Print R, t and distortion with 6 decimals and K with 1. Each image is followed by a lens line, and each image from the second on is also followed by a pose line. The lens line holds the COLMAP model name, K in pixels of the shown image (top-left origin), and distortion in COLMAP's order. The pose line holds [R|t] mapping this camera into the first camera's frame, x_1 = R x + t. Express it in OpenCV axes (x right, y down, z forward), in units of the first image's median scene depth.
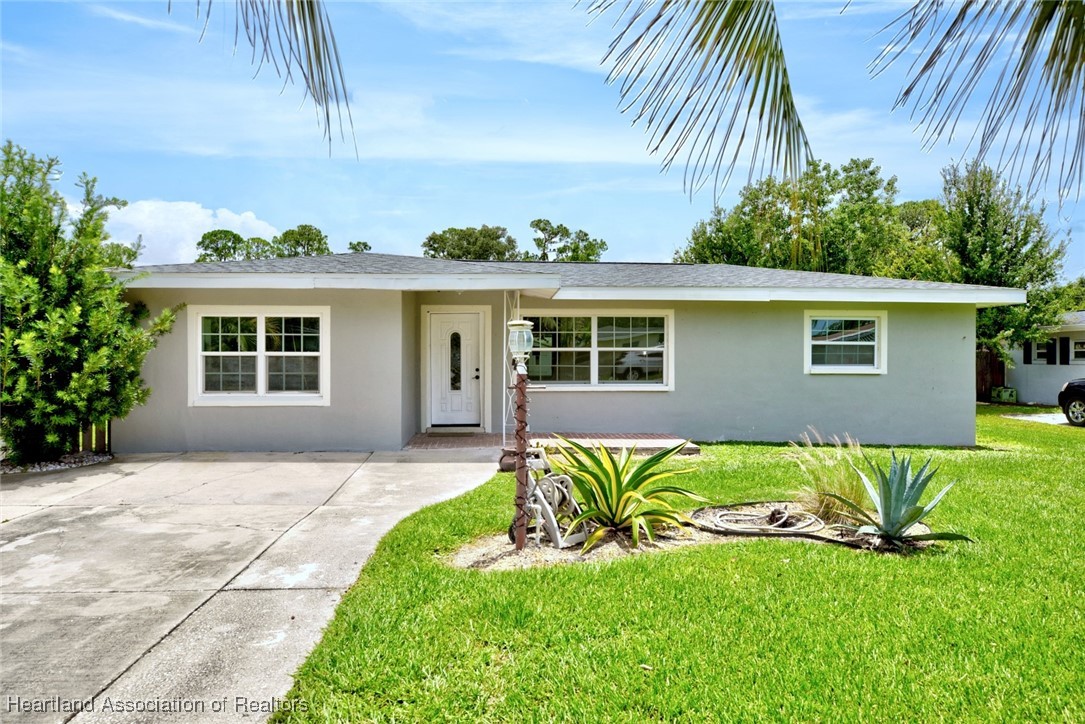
lens RADIAL K [[738.6, 0, 542.5], [0, 738.6, 362.0], [0, 0, 1]] dist [-0.001360, 0.002874]
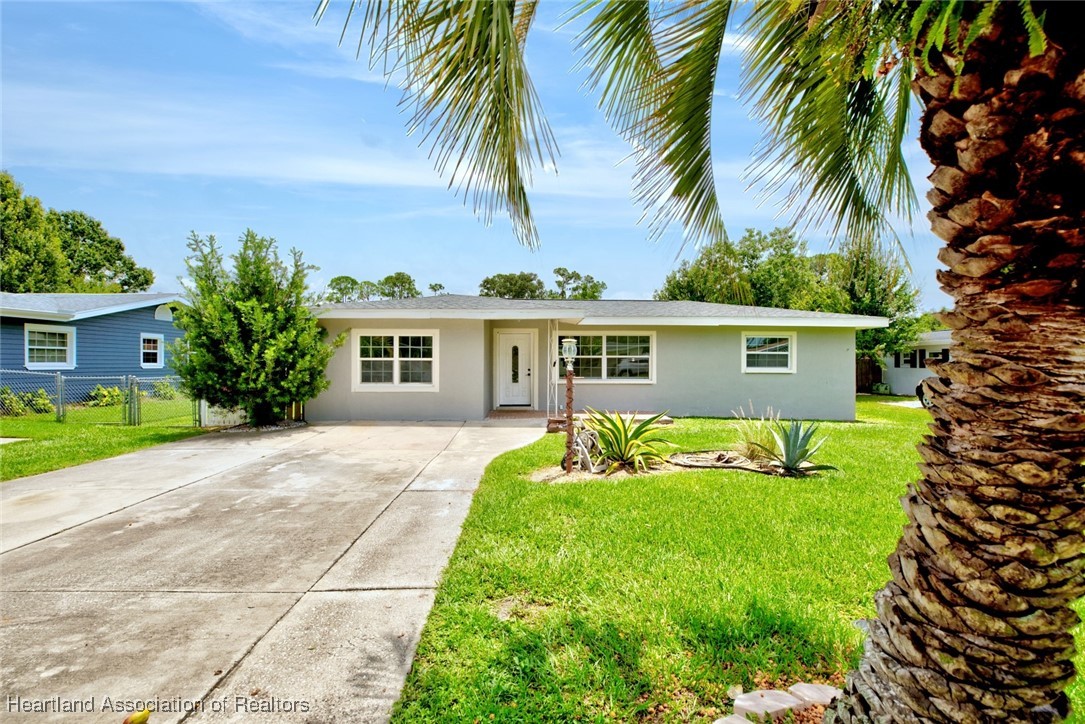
lens RADIAL K [[515.2, 0, 540.2], [0, 515.2, 362.0], [0, 0, 1]] dist [-0.008704, -0.000134]
pose [[0.999246, 0.001358, -0.038814, -0.022495], [-0.001680, 0.999964, -0.008269, 0.003099], [0.038801, 0.008328, 0.999212, -0.086324]]
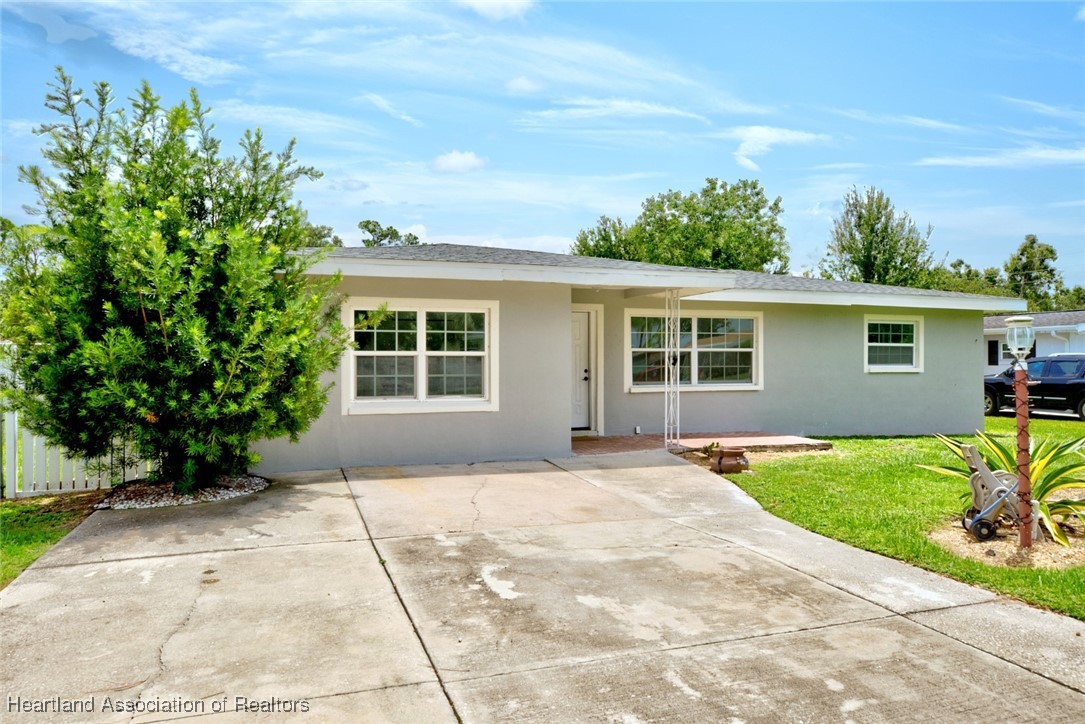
lens RADIAL K [[725.7, 0, 542.5], [0, 725.7, 362.0], [0, 0, 1]] dist [-0.000672, 0.000398]
pose [[0.960093, -0.003103, 0.279663, -0.413861], [0.004689, 0.999976, -0.005002, 0.003382], [-0.279641, 0.006114, 0.960085, 0.108257]]
